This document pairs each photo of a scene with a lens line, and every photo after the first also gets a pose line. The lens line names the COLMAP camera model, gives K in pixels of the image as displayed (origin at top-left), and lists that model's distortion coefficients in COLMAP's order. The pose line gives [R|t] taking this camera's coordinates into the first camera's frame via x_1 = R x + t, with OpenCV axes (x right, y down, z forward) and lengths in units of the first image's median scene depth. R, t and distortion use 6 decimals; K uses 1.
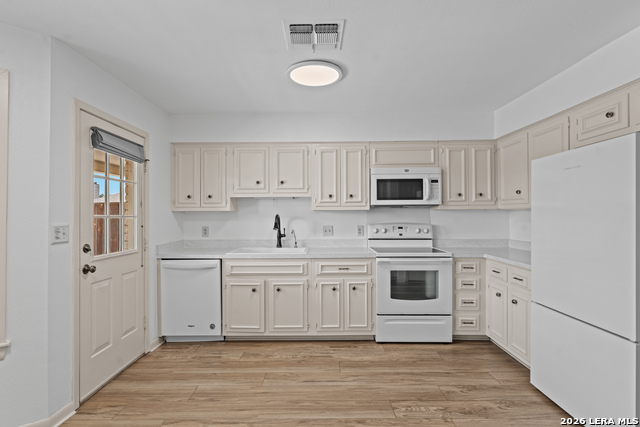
lens RADIAL K [[315.3, 0, 320.5], [0, 315.3, 212.8], [0, 0, 1]] dist [0.002173, -0.001287]
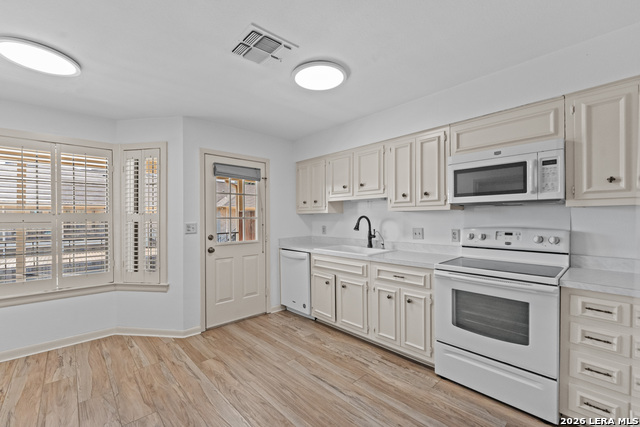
lens RADIAL K [[274.7, 0, 319.6], [0, 274.7, 218.6], [0, 0, 1]] dist [0.000362, -0.001033]
pose [[0.680574, 0.003647, -0.732670, 0.493695], [0.010820, 0.999829, 0.015027, -0.001052], [0.732599, -0.018155, 0.680418, 0.312352]]
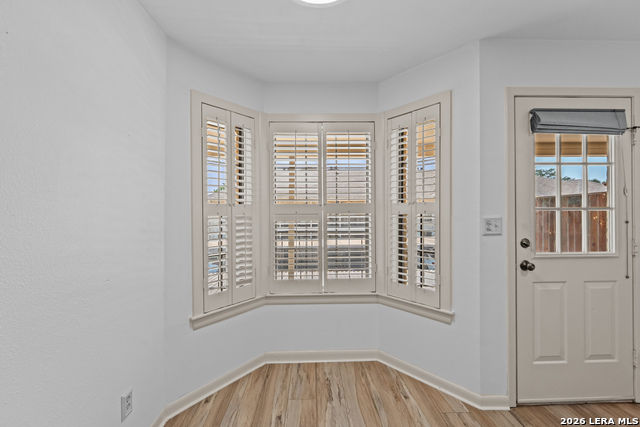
lens RADIAL K [[274.7, 0, 318.8], [0, 274.7, 211.8], [0, 0, 1]] dist [0.000362, -0.001033]
pose [[0.029849, 0.004568, -0.999544, 0.035217], [0.018238, 0.999821, 0.005114, 0.003461], [0.999388, -0.018382, 0.029761, 0.260993]]
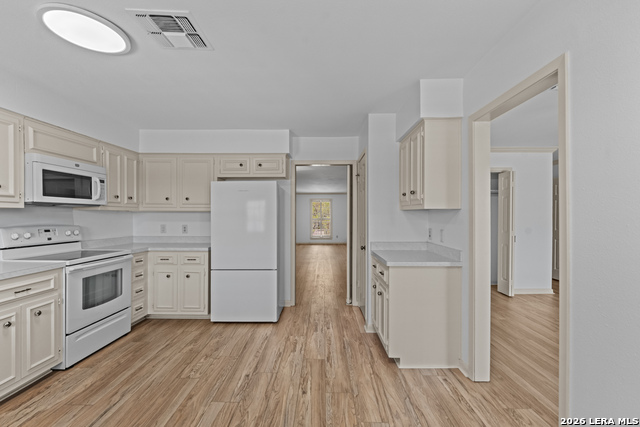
lens RADIAL K [[274.7, 0, 319.0], [0, 274.7, 217.1], [0, 0, 1]] dist [0.000362, -0.001033]
pose [[0.013200, 0.000485, 0.999913, -0.535846], [-0.007922, 0.999969, -0.000380, 0.007537], [-0.999881, -0.007916, 0.013203, 0.333613]]
